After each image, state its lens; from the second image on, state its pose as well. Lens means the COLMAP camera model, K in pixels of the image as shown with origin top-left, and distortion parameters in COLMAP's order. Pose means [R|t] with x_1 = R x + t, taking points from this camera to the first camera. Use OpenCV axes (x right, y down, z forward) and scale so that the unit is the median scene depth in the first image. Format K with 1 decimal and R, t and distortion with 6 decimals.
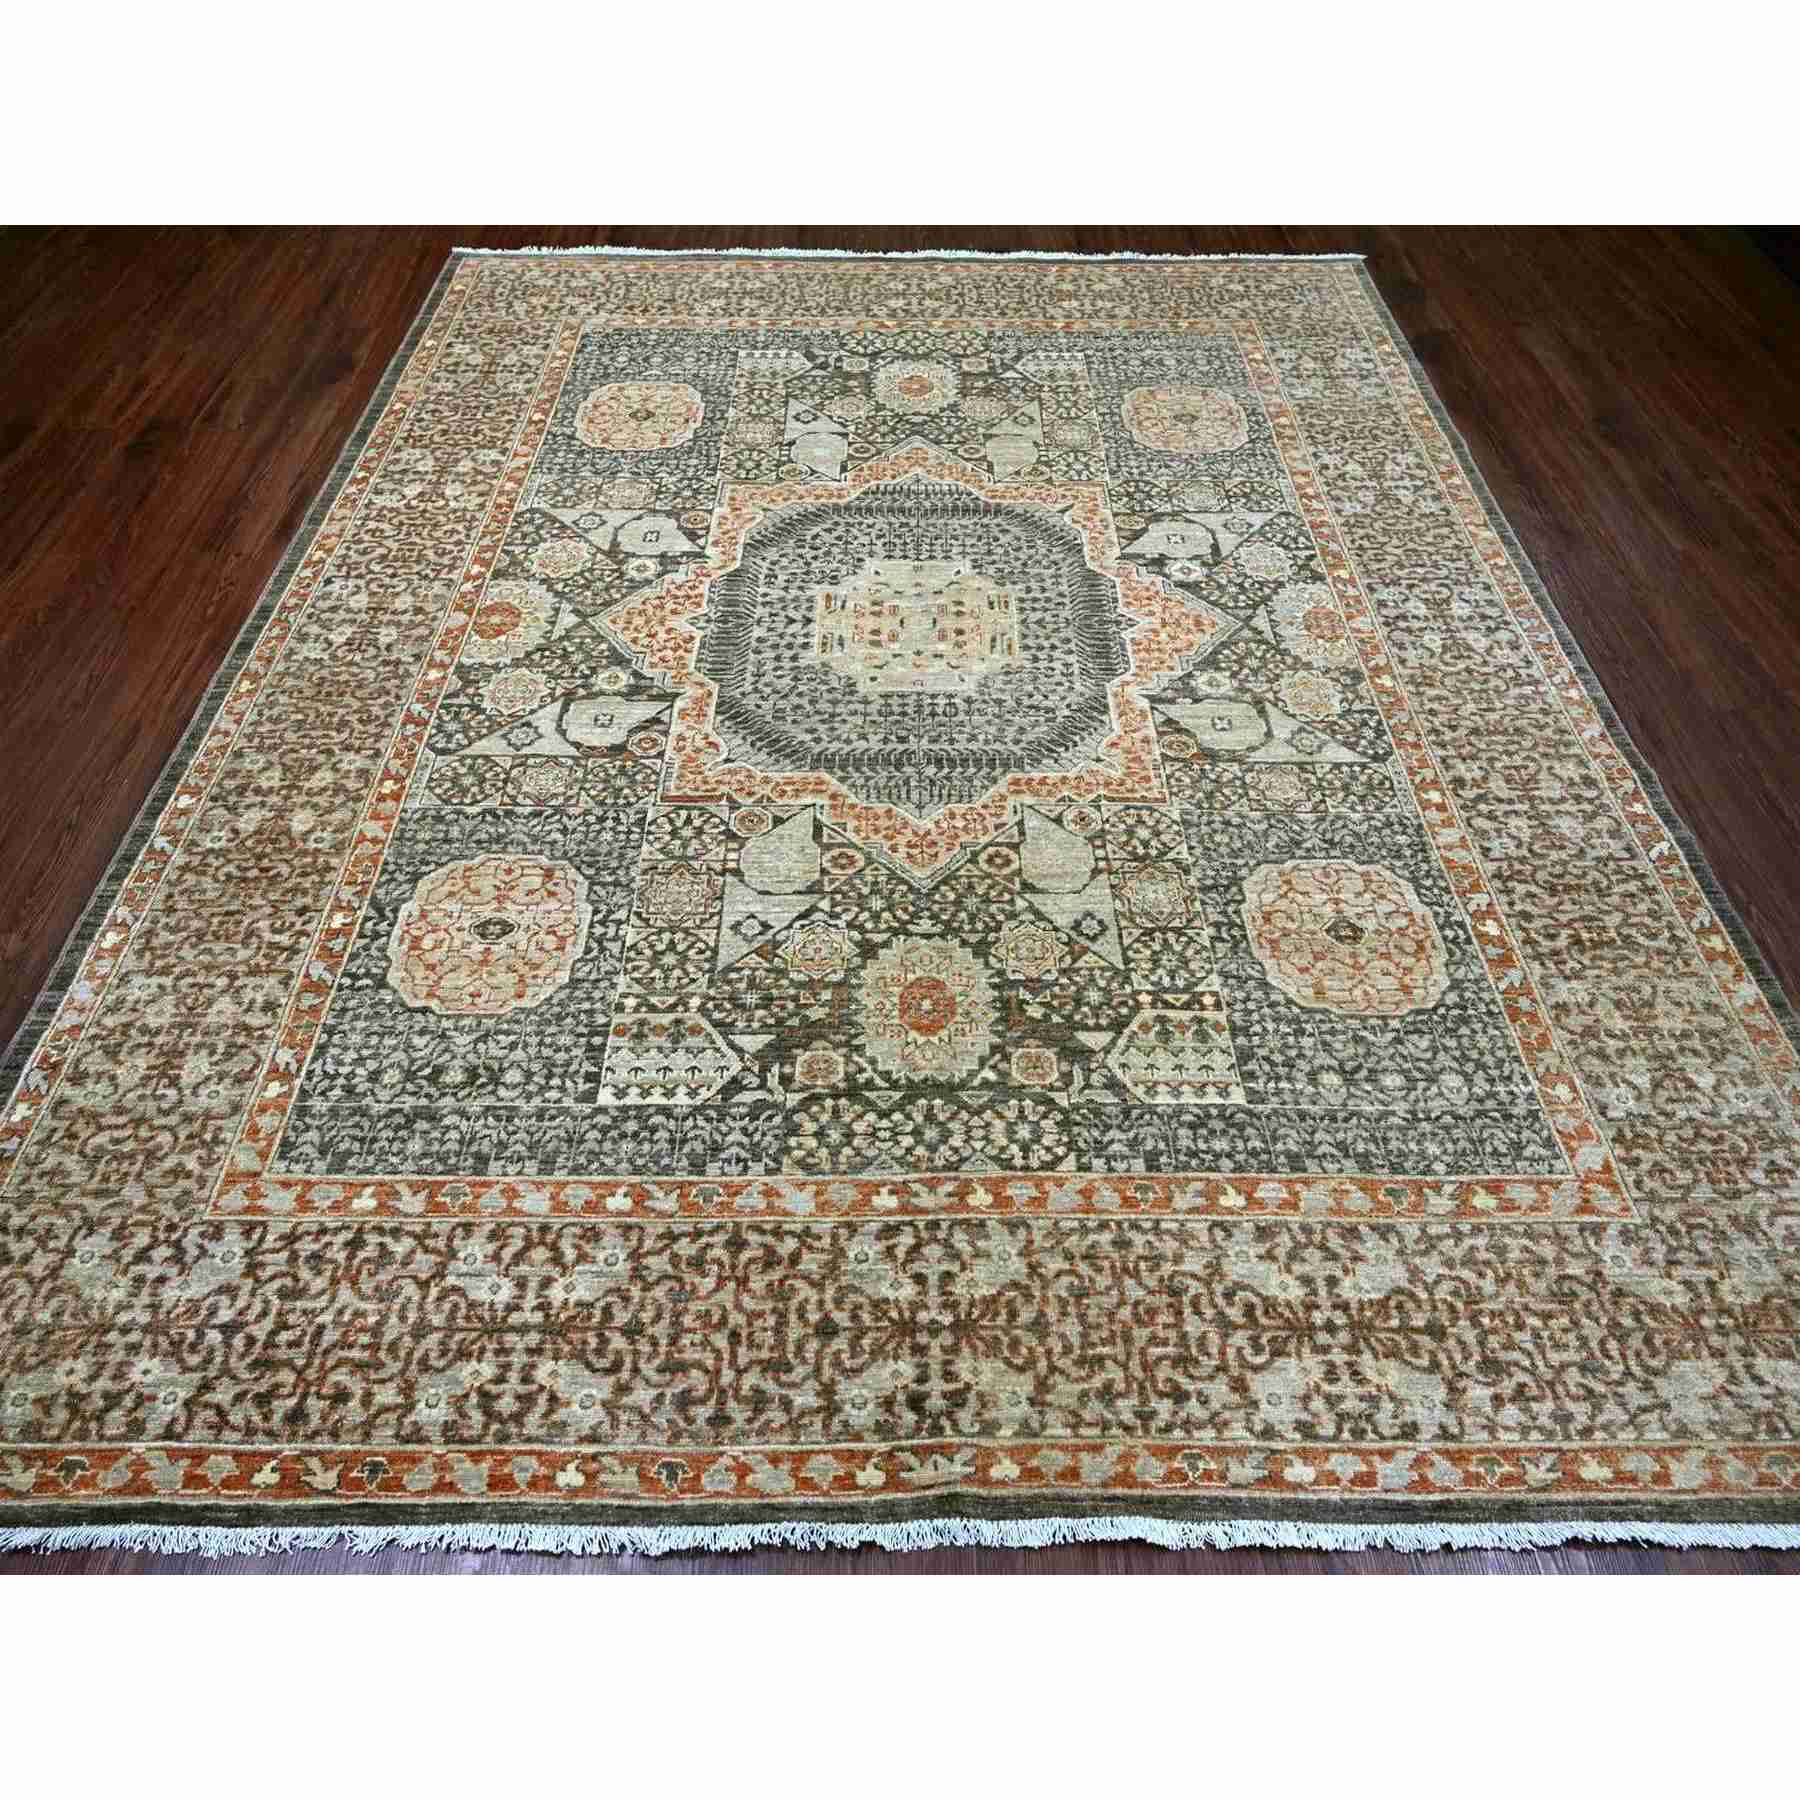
lens RADIAL K [[1095.2, 0, 900.0], [0, 1095.2, 900.0], [0, 0, 1]] dist [-0.008951, 0.001232]
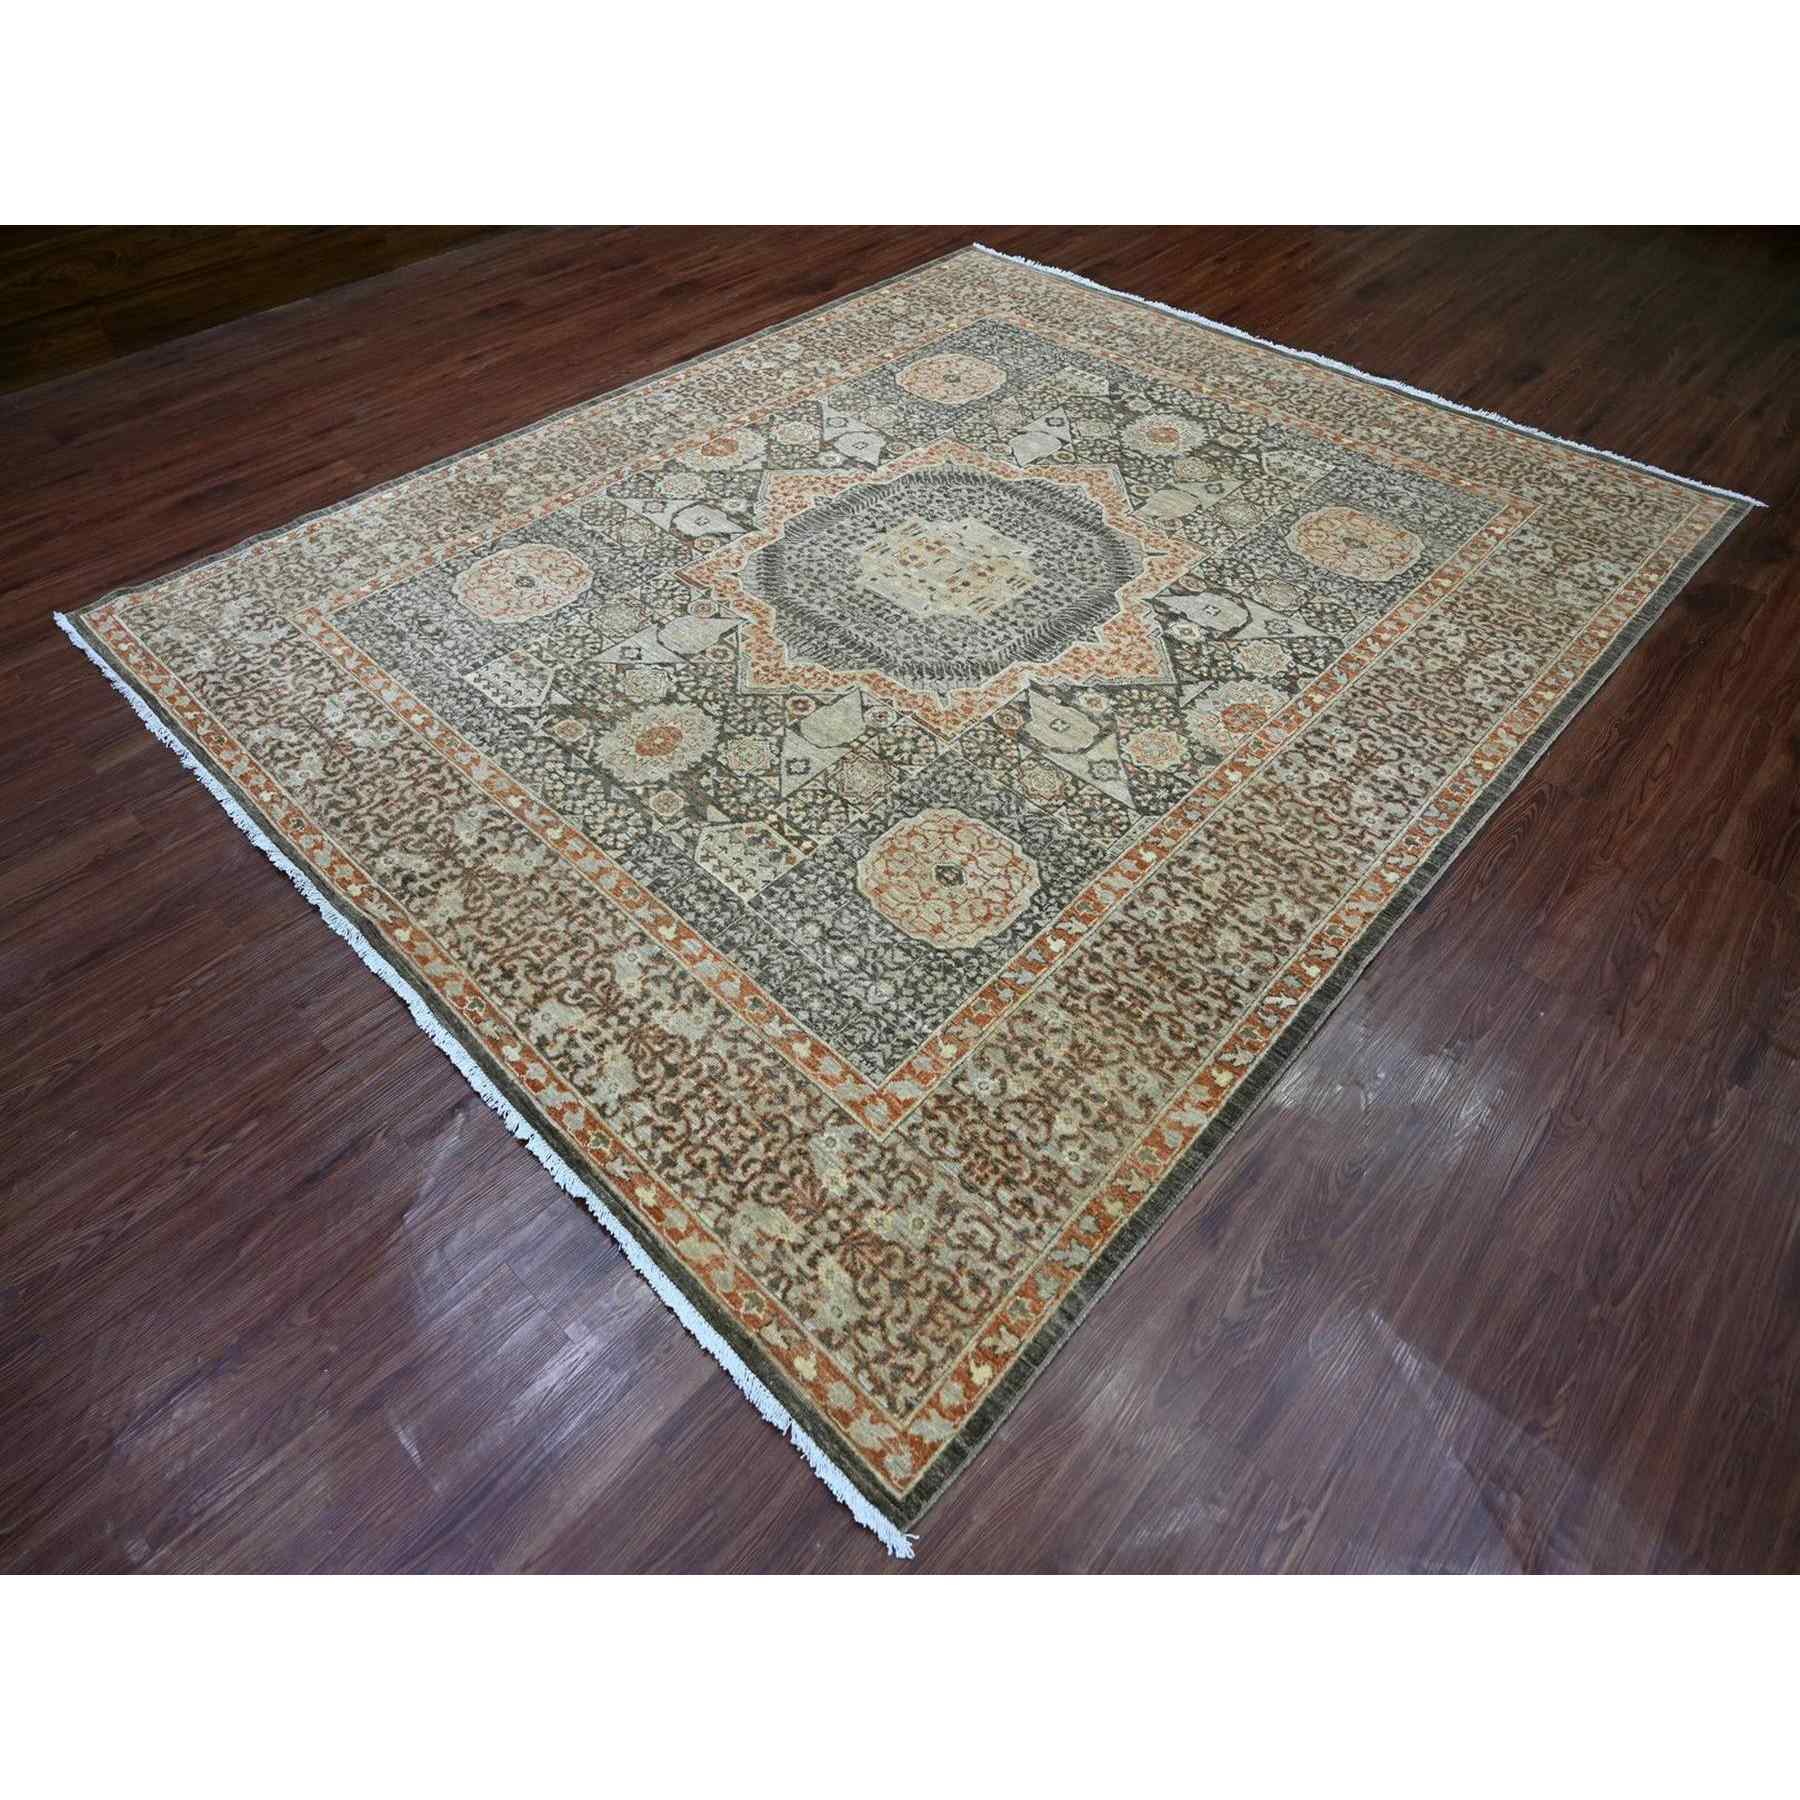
lens RADIAL K [[1095.2, 0, 900.0], [0, 1095.2, 900.0], [0, 0, 1]] dist [-0.008951, 0.001232]
pose [[0.717188, 0.518526, -0.465587, 1.013019], [-0.549157, 0.831833, 0.080497, -0.015250], [0.429030, 0.197949, 0.881334, -0.039745]]
